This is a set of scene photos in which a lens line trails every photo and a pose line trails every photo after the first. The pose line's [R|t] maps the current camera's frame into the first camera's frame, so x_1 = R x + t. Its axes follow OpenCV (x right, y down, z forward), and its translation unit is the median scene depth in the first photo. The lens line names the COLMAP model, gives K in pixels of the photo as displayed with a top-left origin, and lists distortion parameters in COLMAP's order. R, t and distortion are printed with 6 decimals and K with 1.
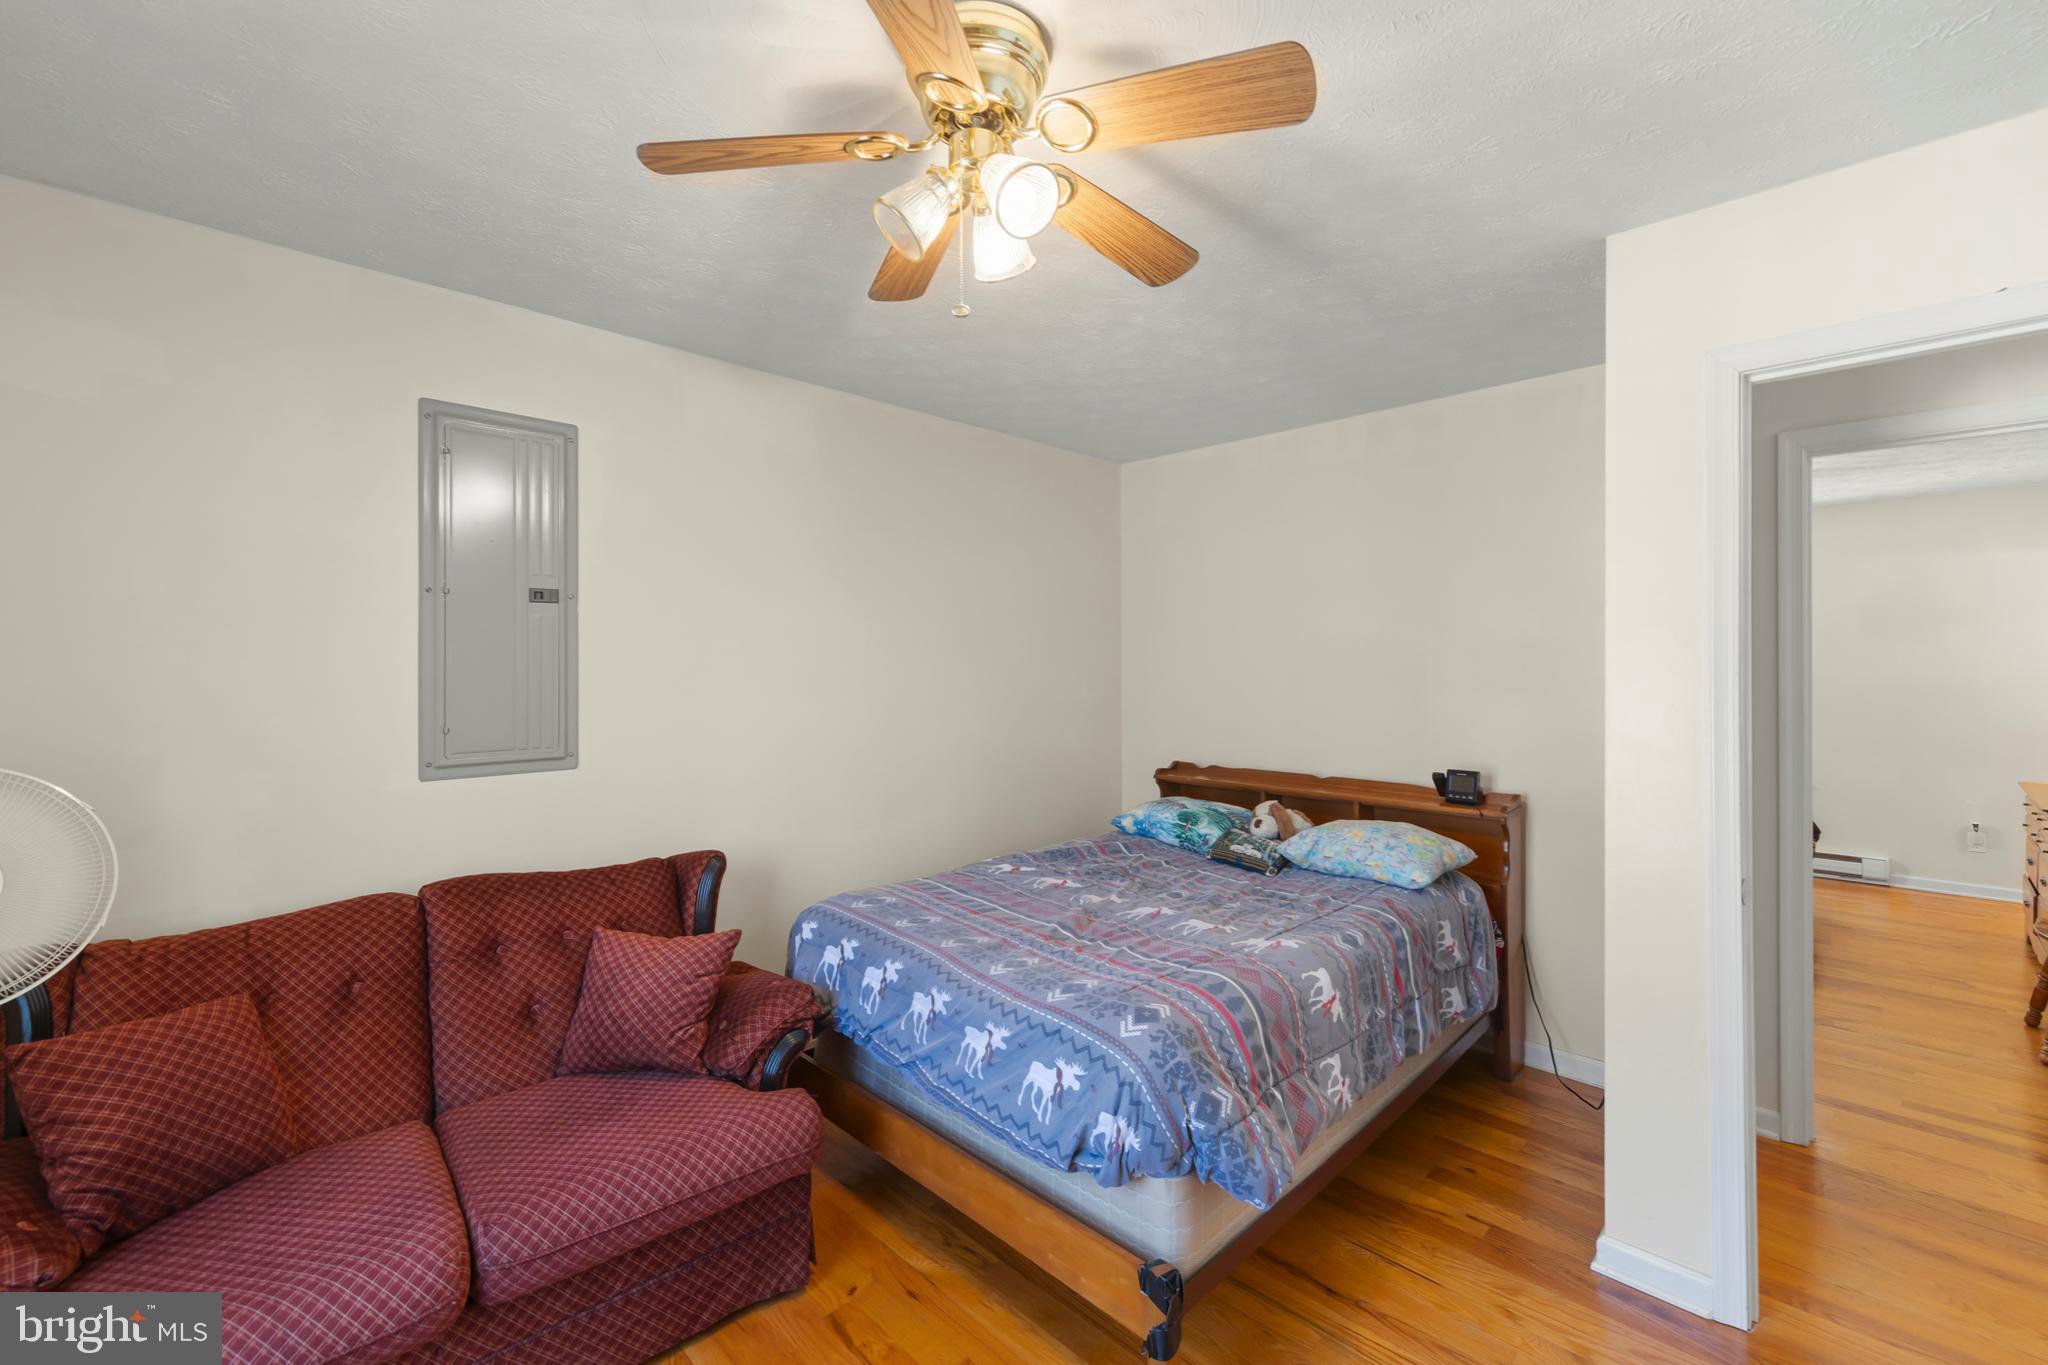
lens RADIAL K [[861.1, 0, 1021.5], [0, 861.1, 654.3], [0, 0, 1]] dist [0.001380, 0.000119]
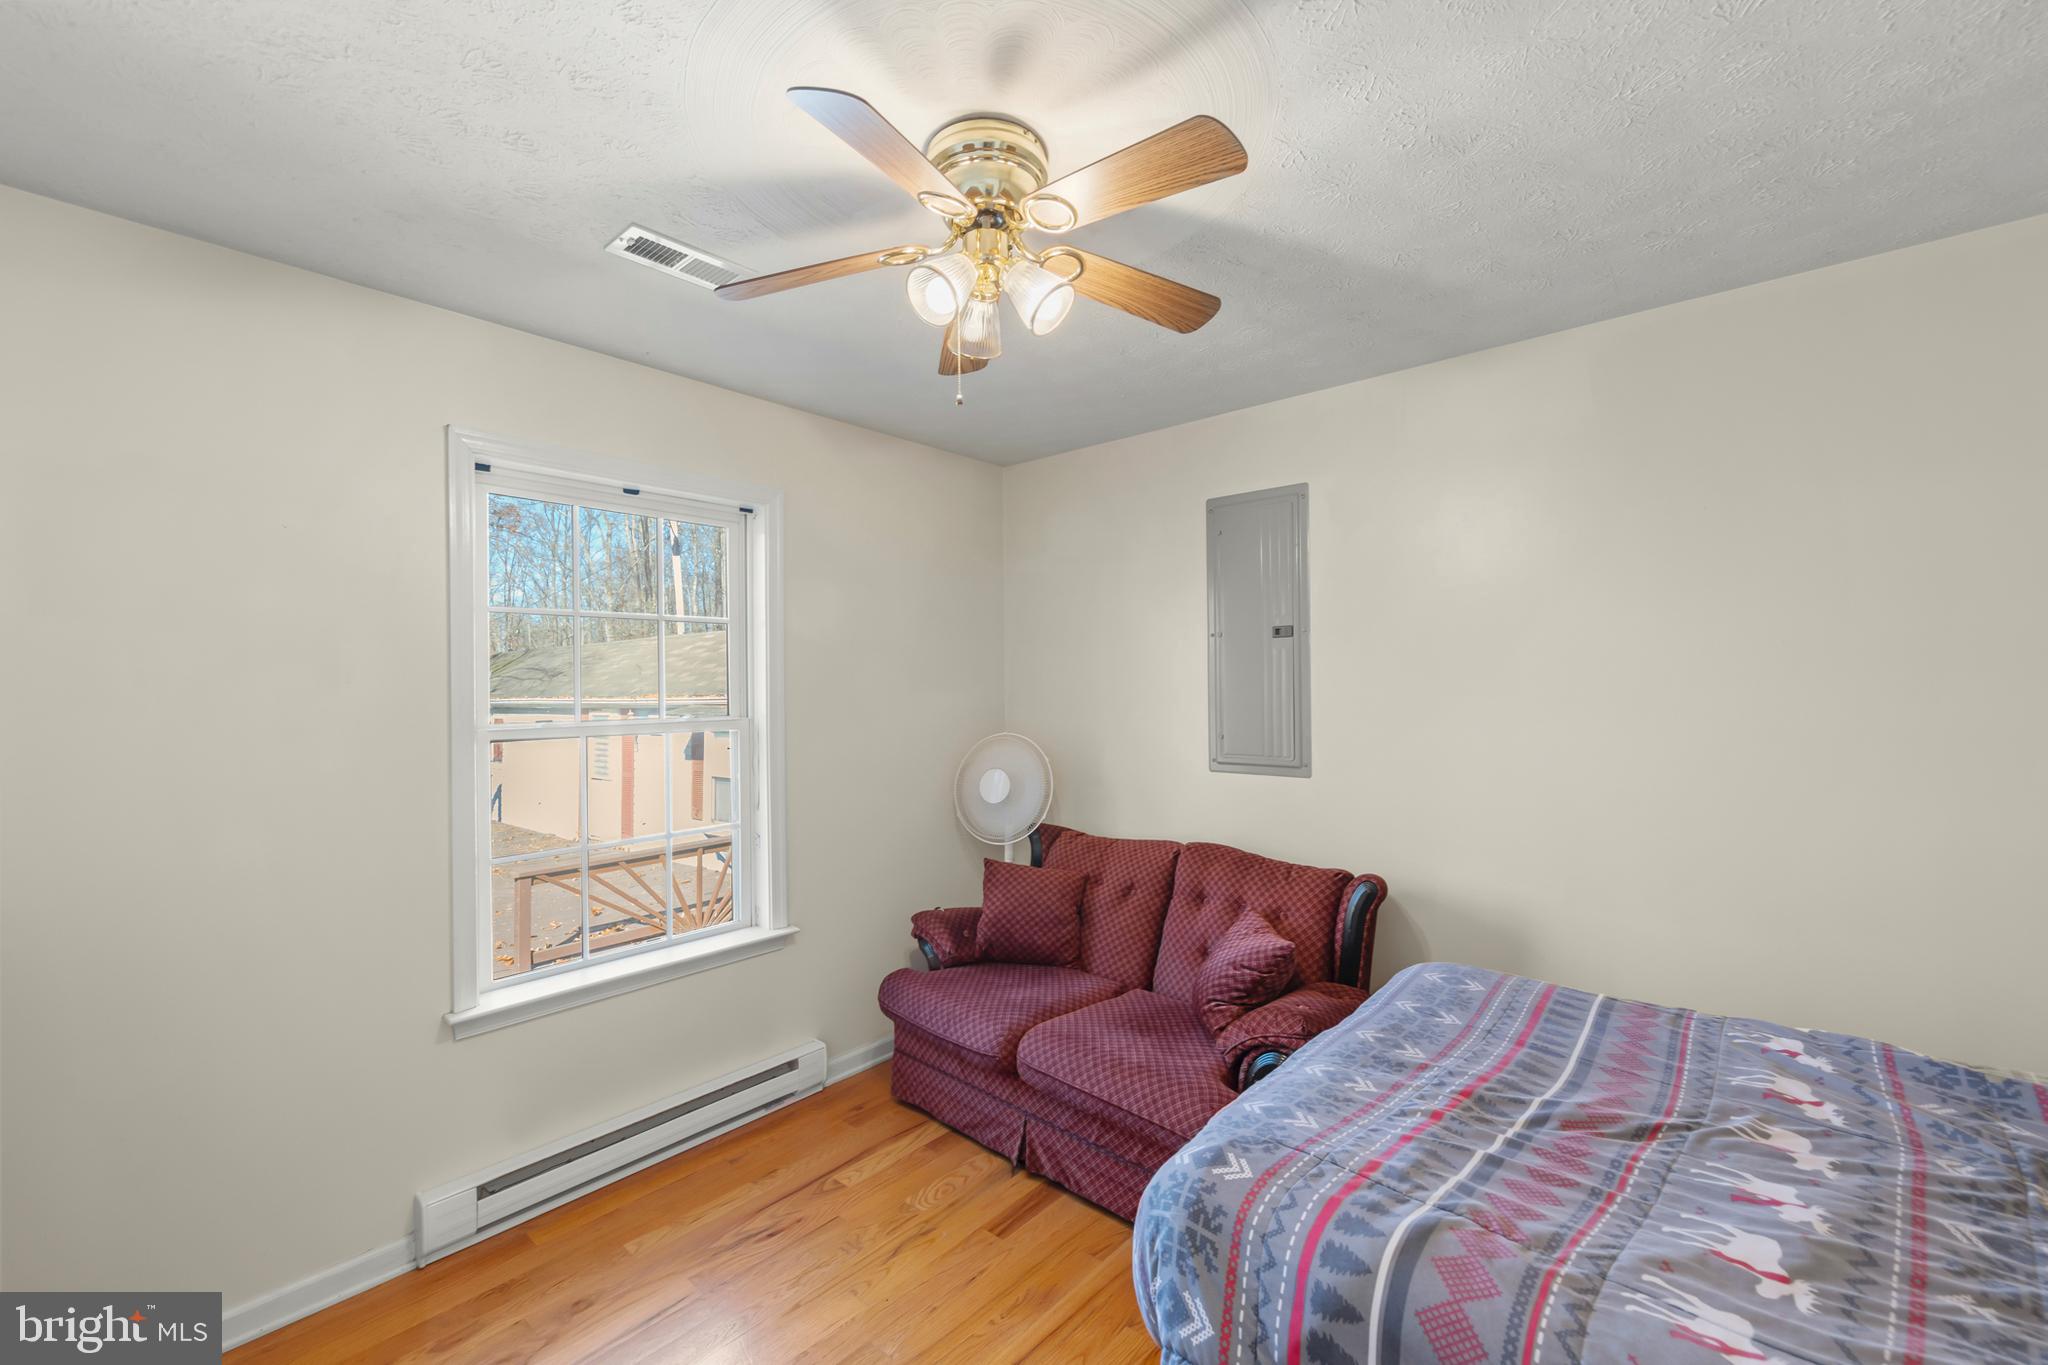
lens RADIAL K [[858.1, 0, 1029.2], [0, 858.1, 681.6], [0, 0, 1]] dist [0.001960, 0.000181]
pose [[0.073672, -0.000217, -0.997283, 0.682498], [0.015569, 0.999878, 0.000933, -0.004930], [0.997161, -0.015595, 0.073666, 0.604268]]
